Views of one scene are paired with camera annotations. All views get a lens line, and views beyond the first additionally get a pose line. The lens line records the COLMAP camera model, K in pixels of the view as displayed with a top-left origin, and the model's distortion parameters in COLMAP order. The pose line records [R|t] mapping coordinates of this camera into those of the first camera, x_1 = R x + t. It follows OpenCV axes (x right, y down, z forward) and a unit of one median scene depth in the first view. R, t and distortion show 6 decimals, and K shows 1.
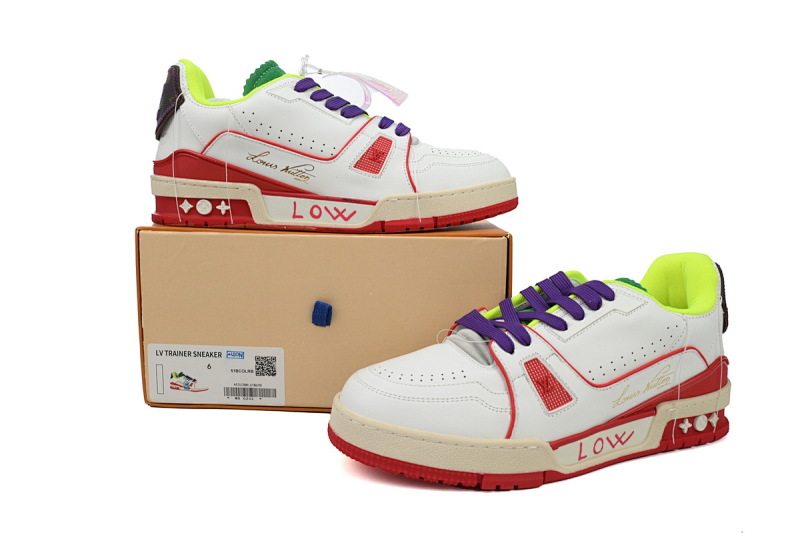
lens RADIAL K [[624.8, 0, 401.0], [0, 624.8, 267.9], [0, 0, 1]] dist [-0.019649, -0.006047]
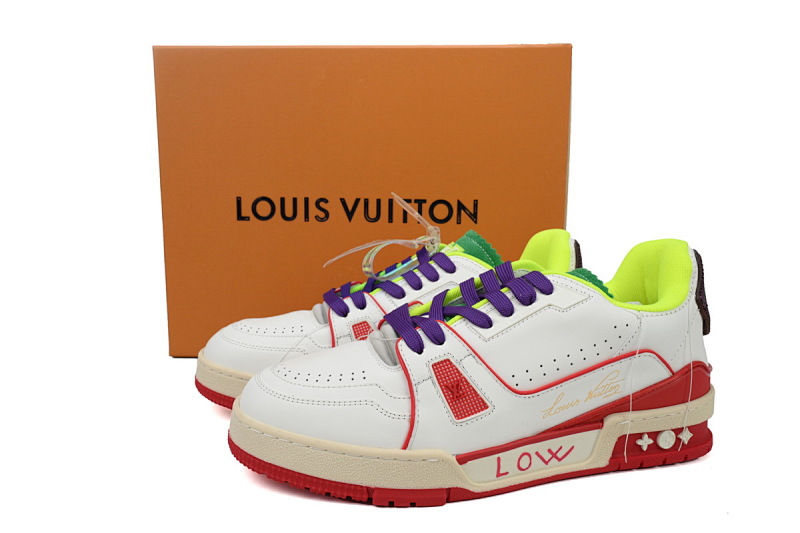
lens RADIAL K [[624.8, 0, 394.9], [0, 624.8, 267.2], [0, 0, 1]] dist [-0.019649, -0.006047]
pose [[0.987157, -0.000984, -0.159753, 0.274616], [0.002713, 0.999940, 0.010608, 0.004792], [0.159733, -0.010905, 0.987100, 0.113901]]
